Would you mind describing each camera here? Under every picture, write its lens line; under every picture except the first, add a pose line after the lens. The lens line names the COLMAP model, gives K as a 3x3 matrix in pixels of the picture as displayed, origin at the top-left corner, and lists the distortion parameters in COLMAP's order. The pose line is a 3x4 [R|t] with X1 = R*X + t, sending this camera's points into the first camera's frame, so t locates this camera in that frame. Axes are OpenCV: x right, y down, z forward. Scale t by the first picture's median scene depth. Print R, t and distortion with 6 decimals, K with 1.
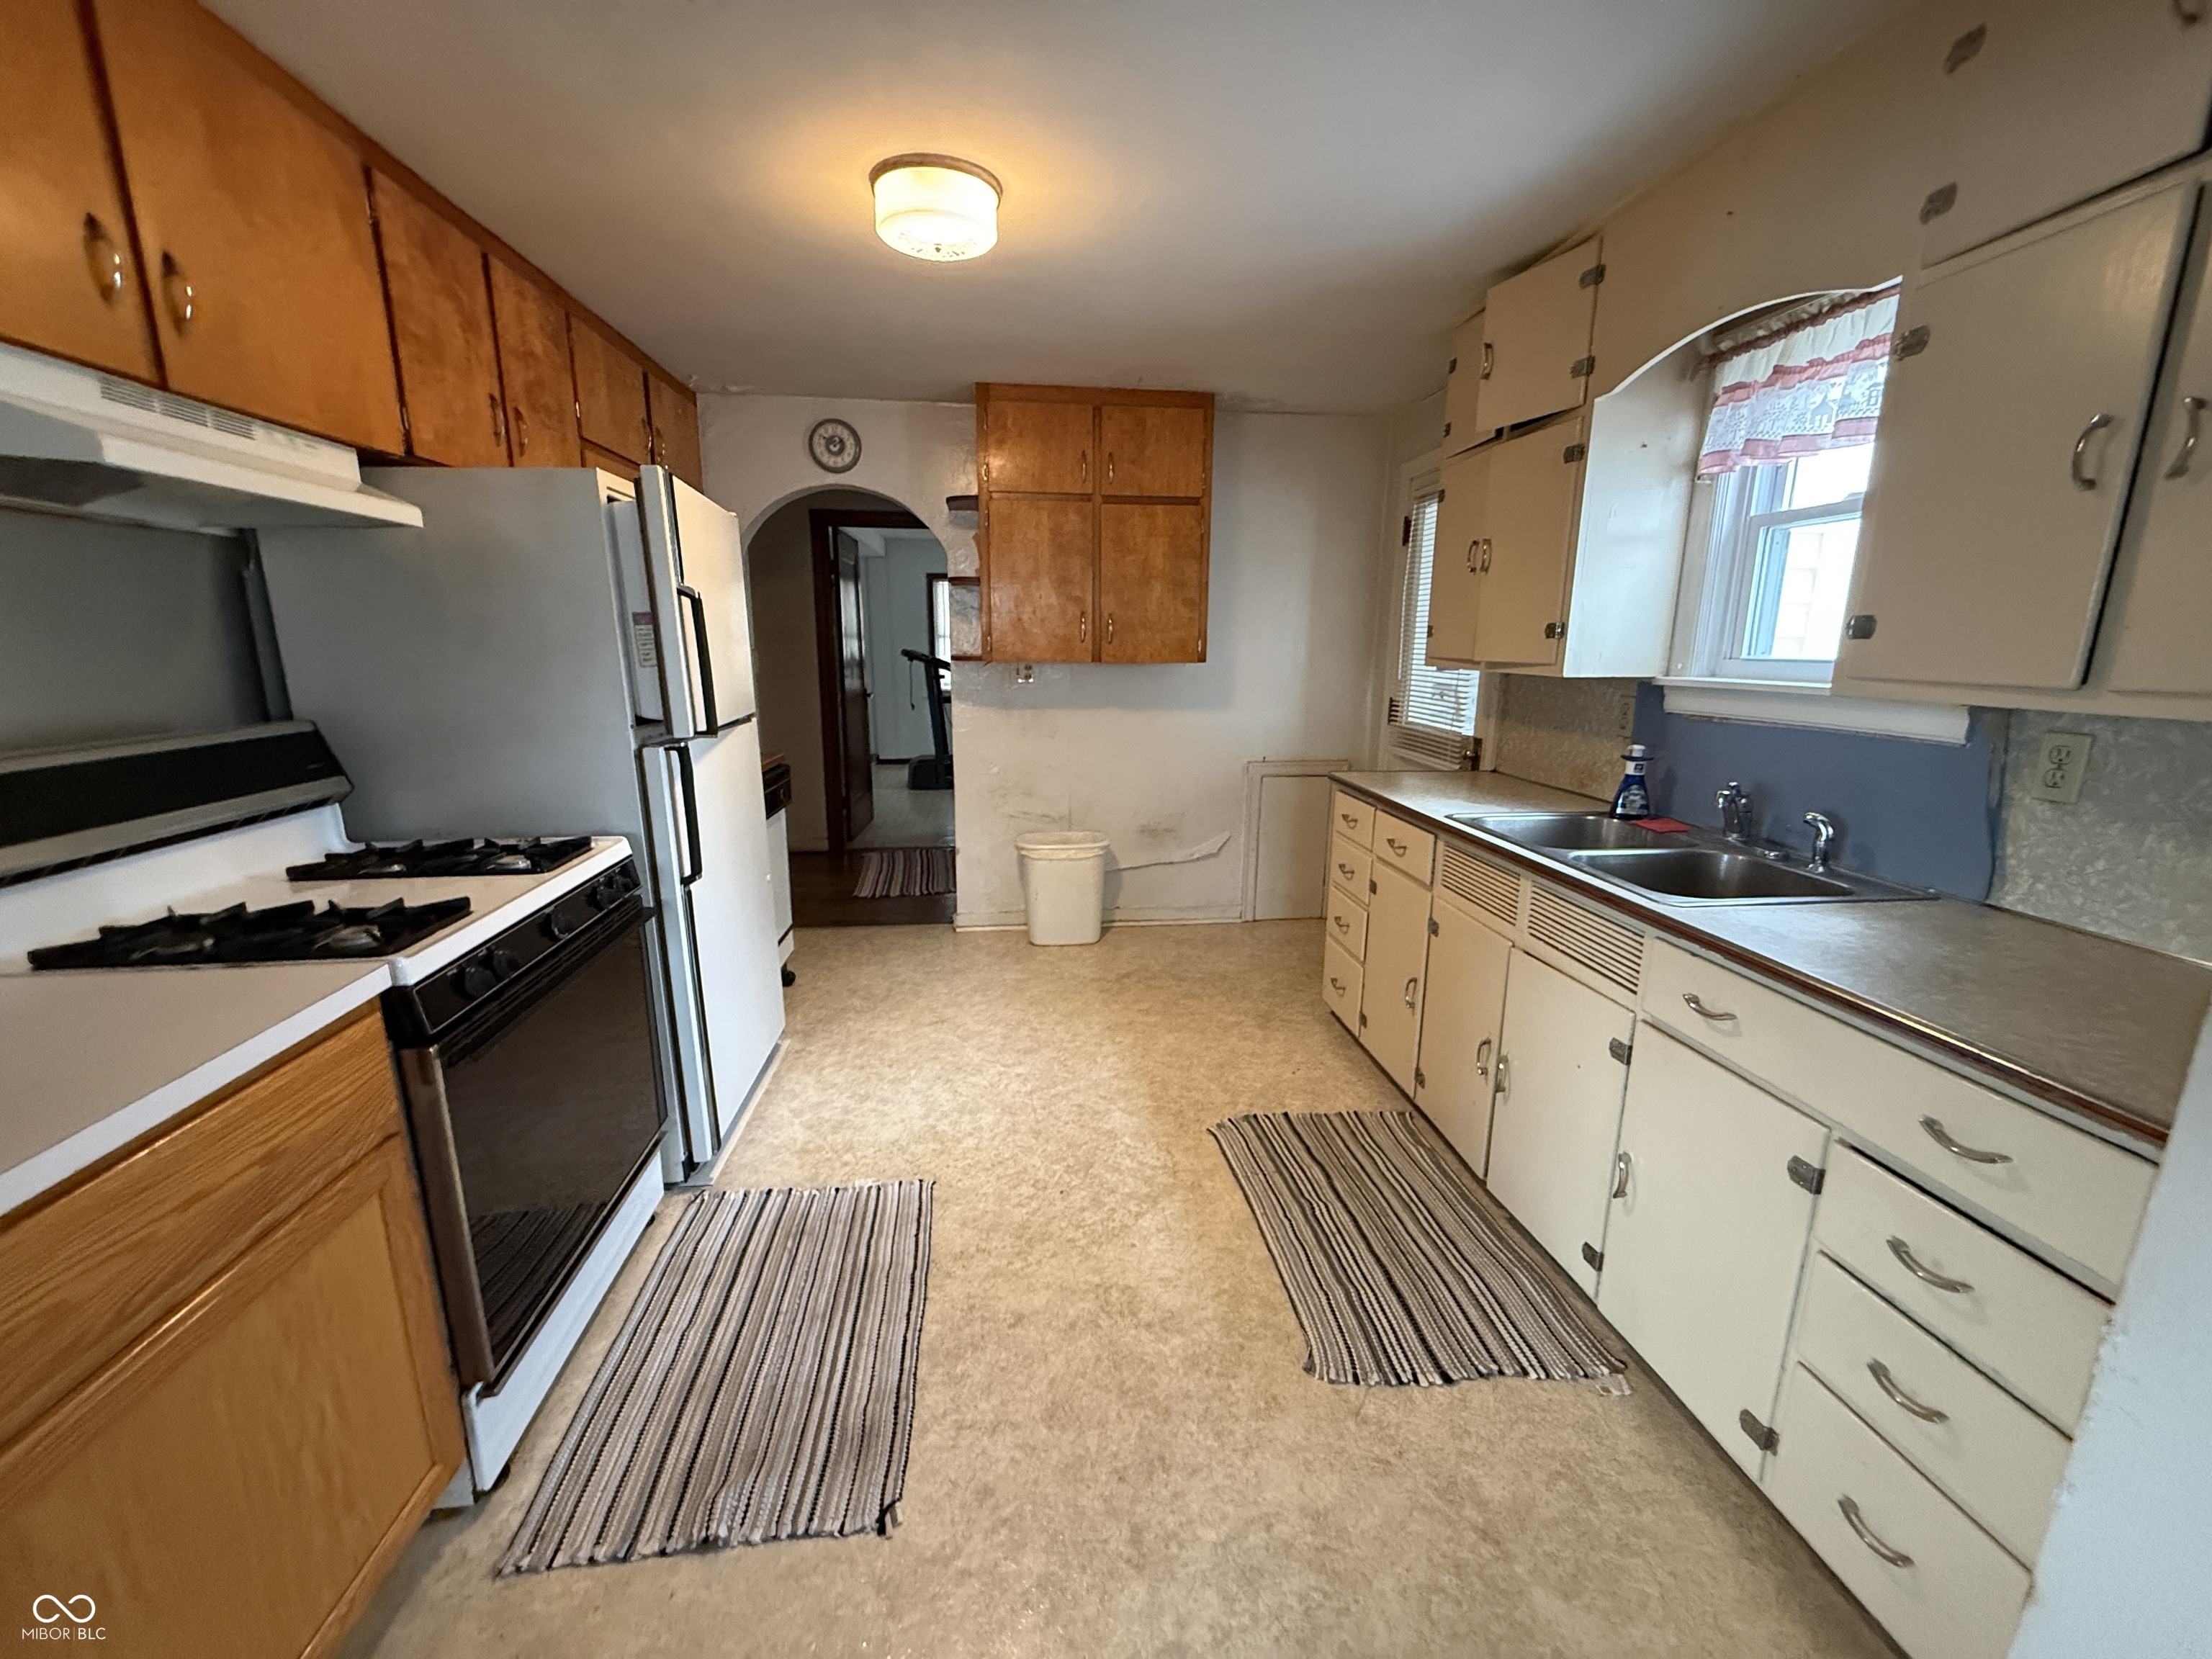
lens RADIAL K [[885.2, 0, 1107.8], [0, 885.2, 833.1], [0, 0, 1]] dist [-0.000704, -0.000112]
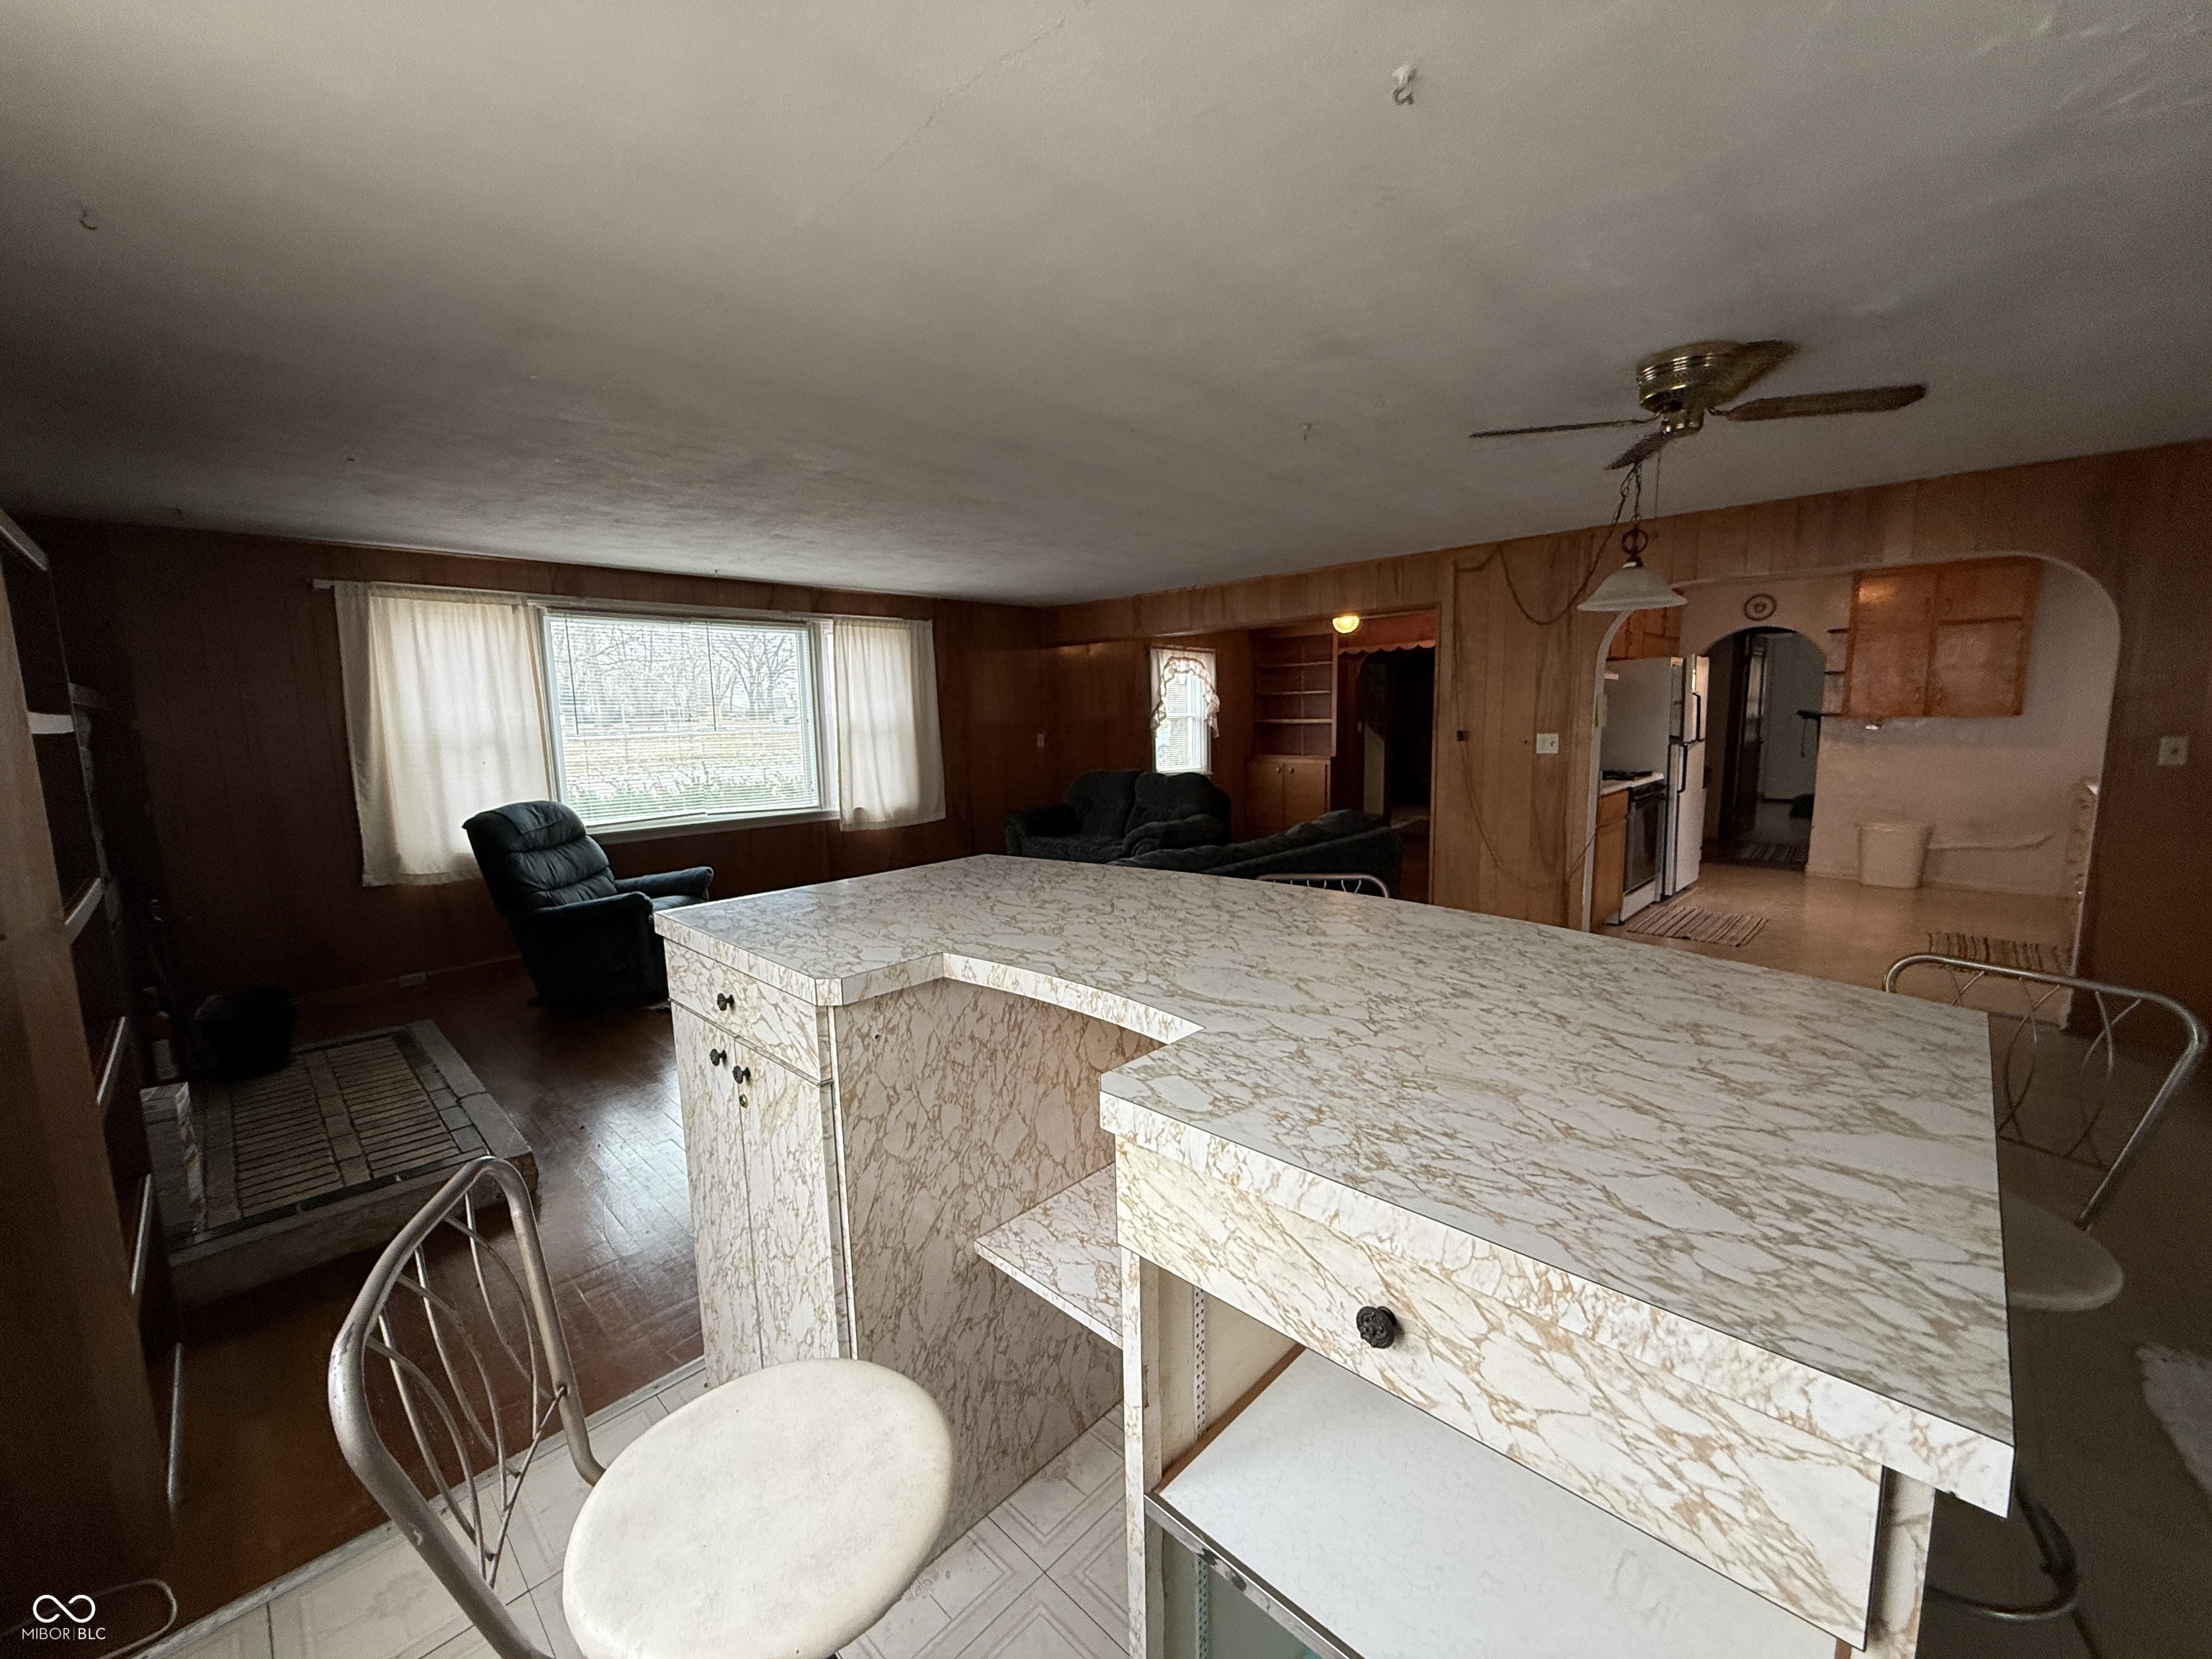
lens RADIAL K [[885.2, 0, 1108.2], [0, 885.2, 829.5], [0, 0, 1]] dist [-0.000704, -0.000112]
pose [[0.625416, 0.083611, -0.775799, 0.338225], [-0.141635, 0.989891, -0.007495, 0.257203], [0.767330, 0.114568, 0.630935, -1.246361]]
